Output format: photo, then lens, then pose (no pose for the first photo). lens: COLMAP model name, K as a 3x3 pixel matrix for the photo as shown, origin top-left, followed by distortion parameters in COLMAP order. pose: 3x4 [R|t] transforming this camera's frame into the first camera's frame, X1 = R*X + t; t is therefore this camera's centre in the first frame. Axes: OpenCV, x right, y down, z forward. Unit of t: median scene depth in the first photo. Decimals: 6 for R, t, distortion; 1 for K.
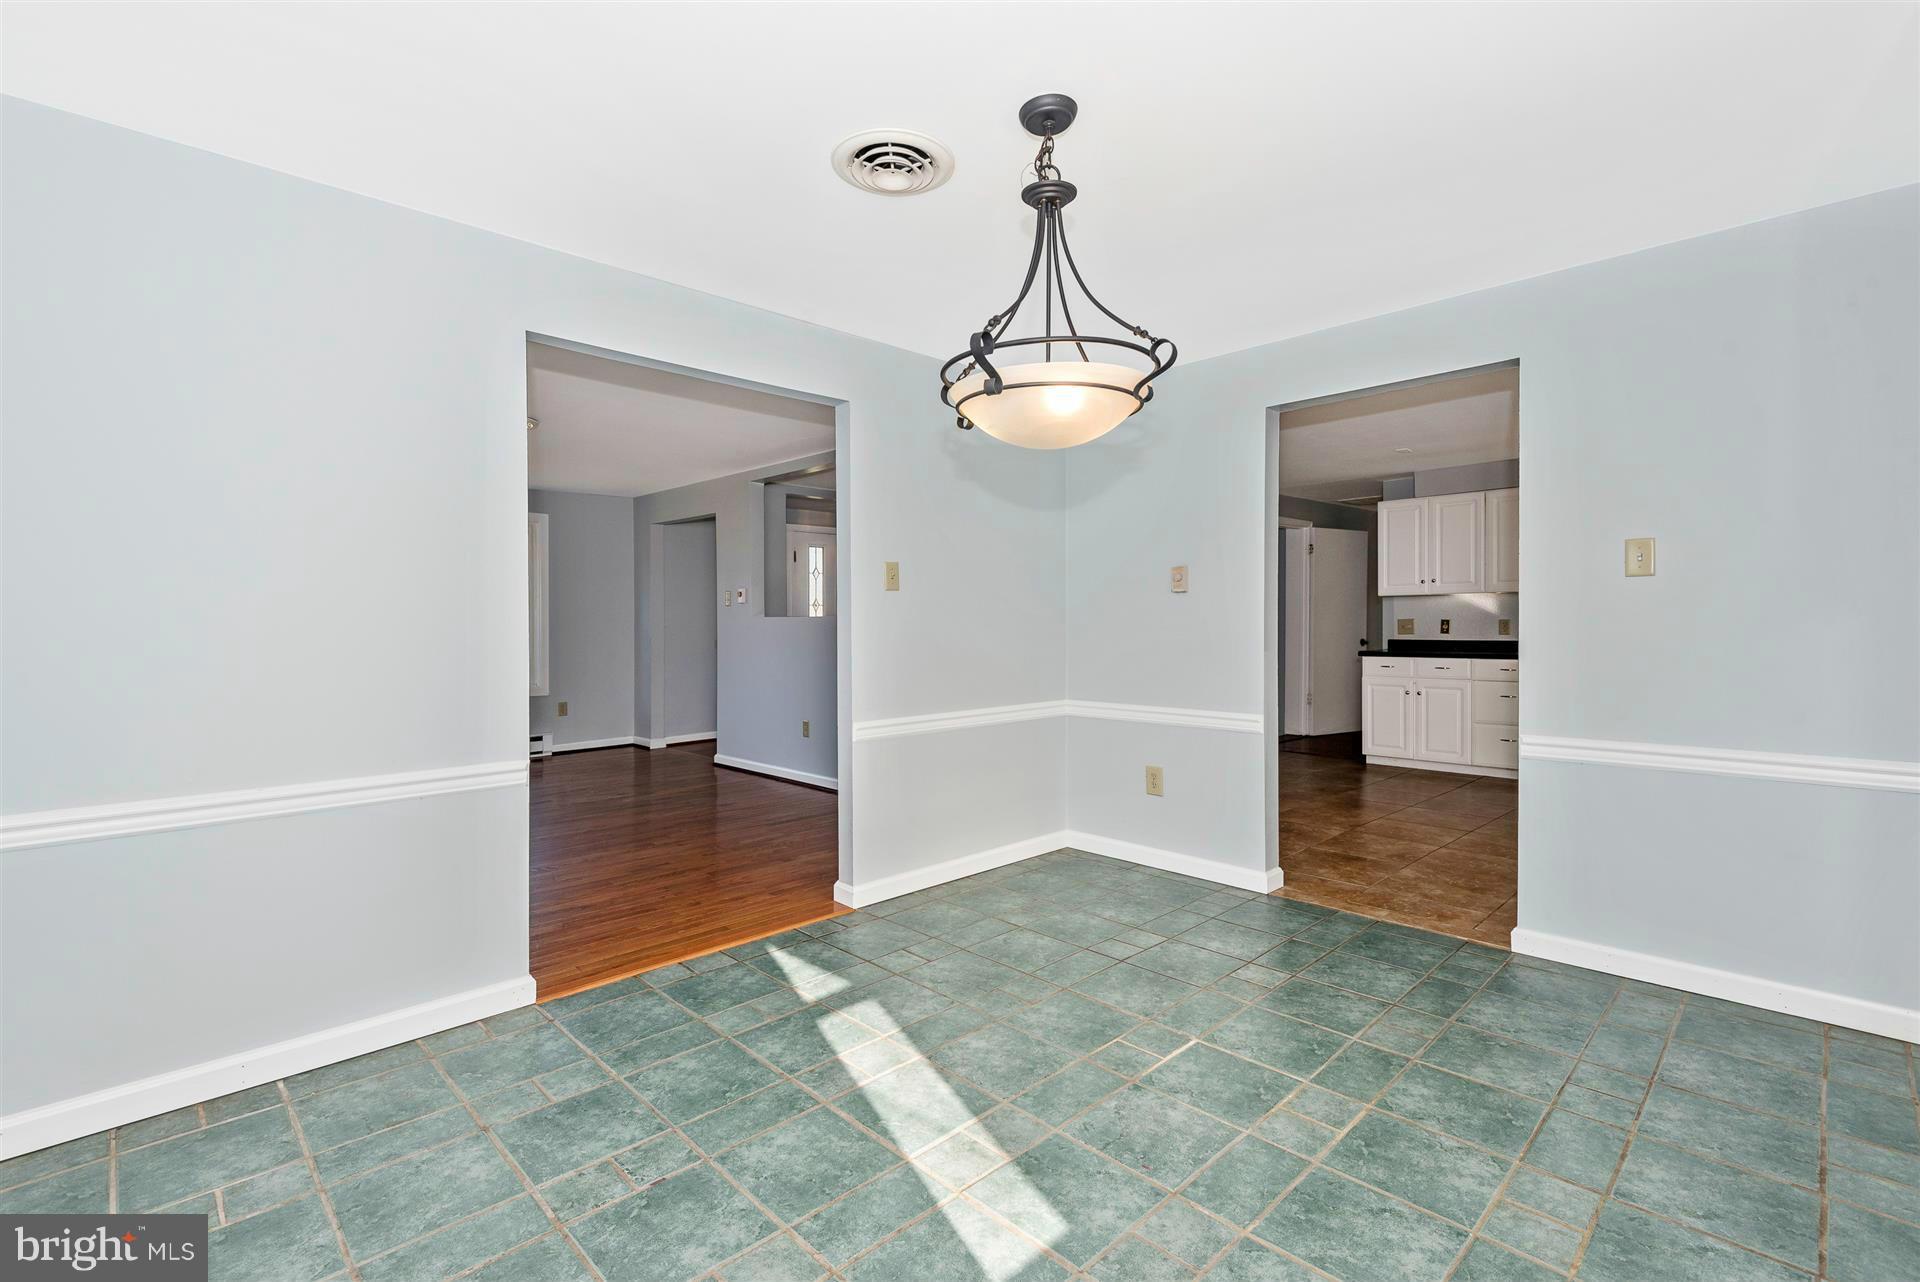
lens RADIAL K [[894.0, 0, 955.7], [0, 894.0, 617.8], [0, 0, 1]] dist [0.040619, -0.022333]
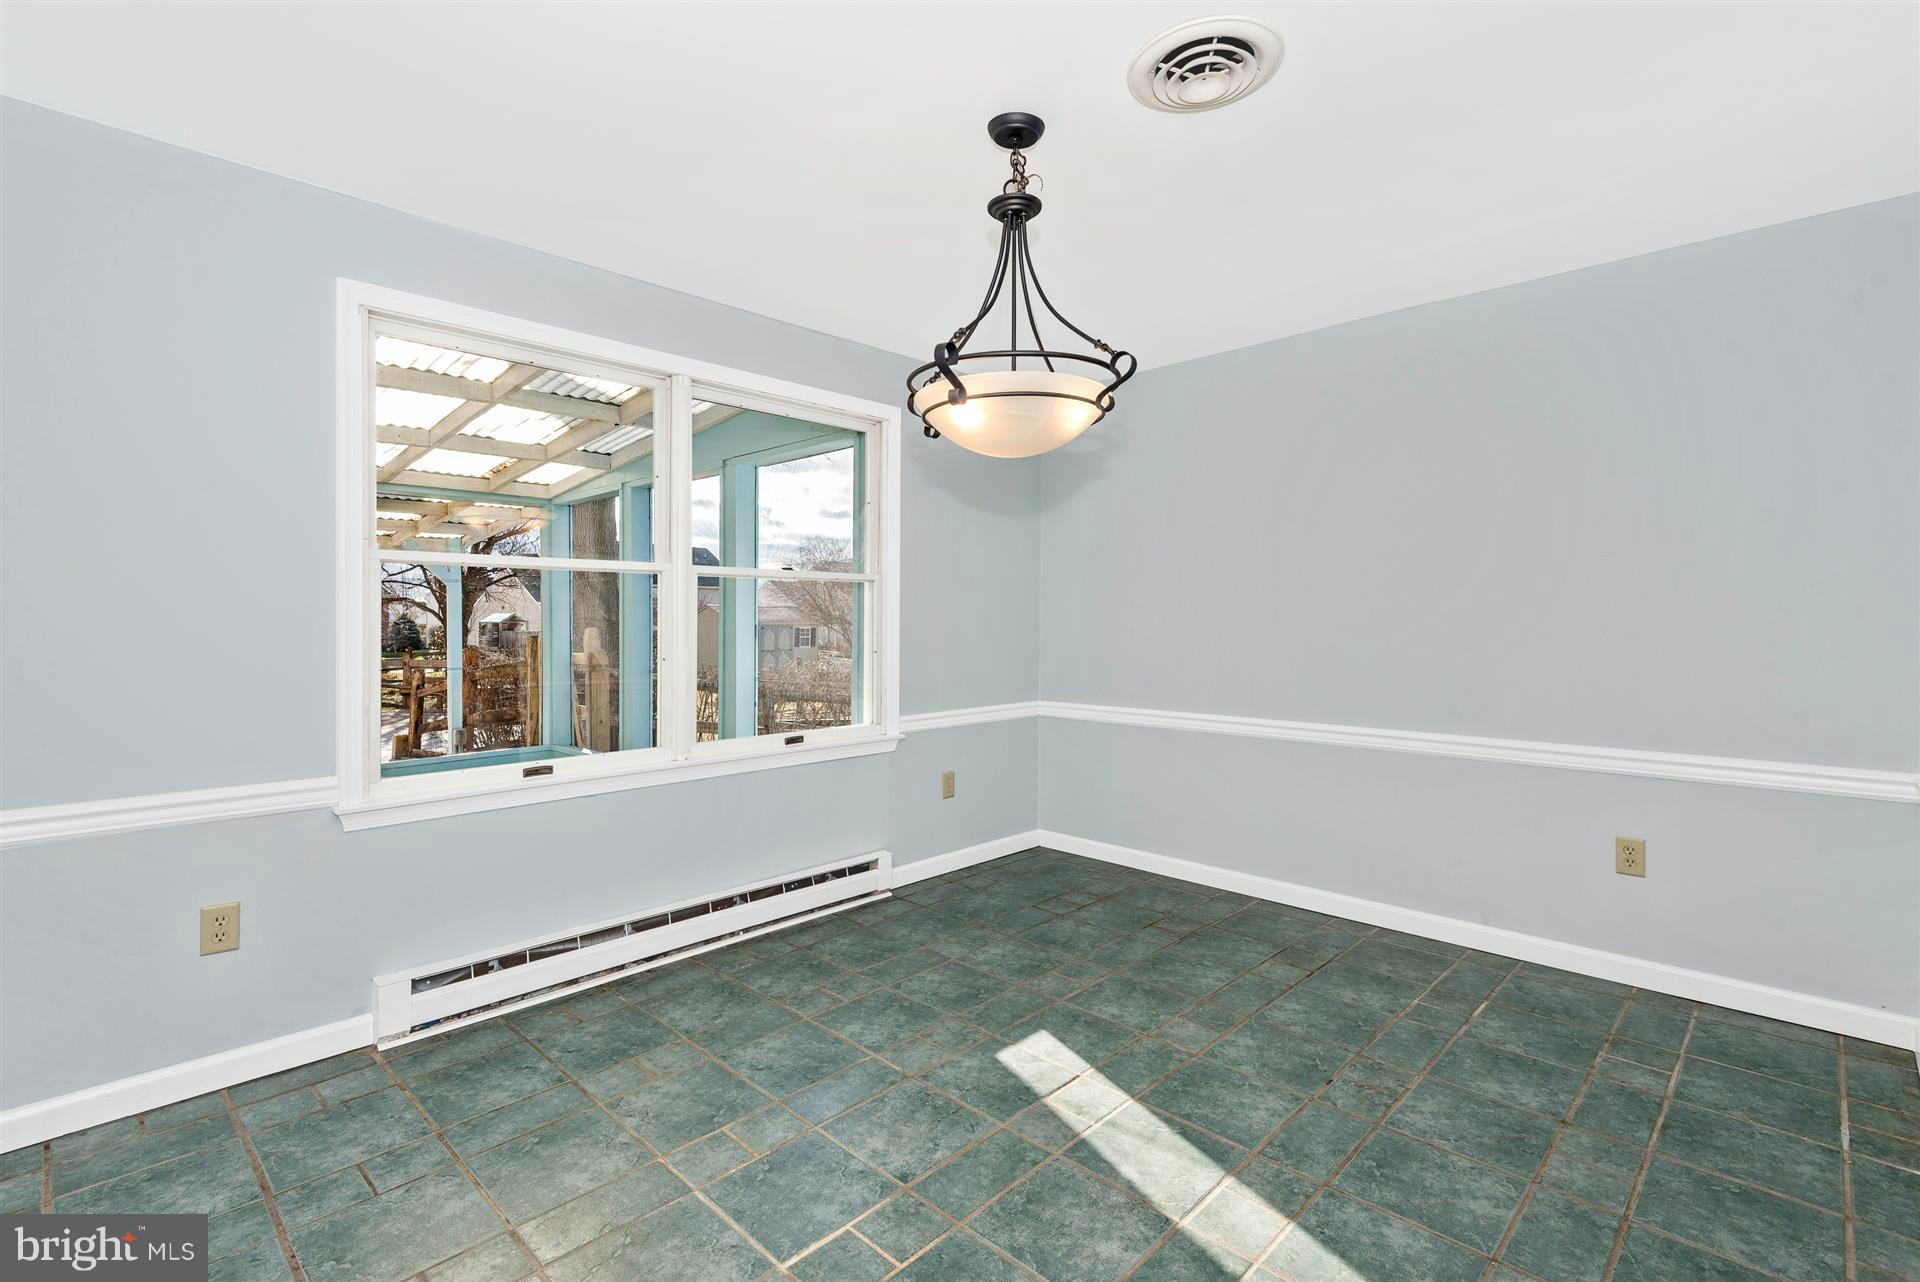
lens RADIAL K [[868.3, 0, 954.9], [0, 868.3, 635.9], [0, 0, 1]] dist [0.036859, -0.020520]
pose [[-0.999644, 0.007857, -0.025482, 0.186896], [0.007390, 0.999804, 0.018393, -0.004277], [0.025621, 0.018198, -0.999506, 1.998635]]
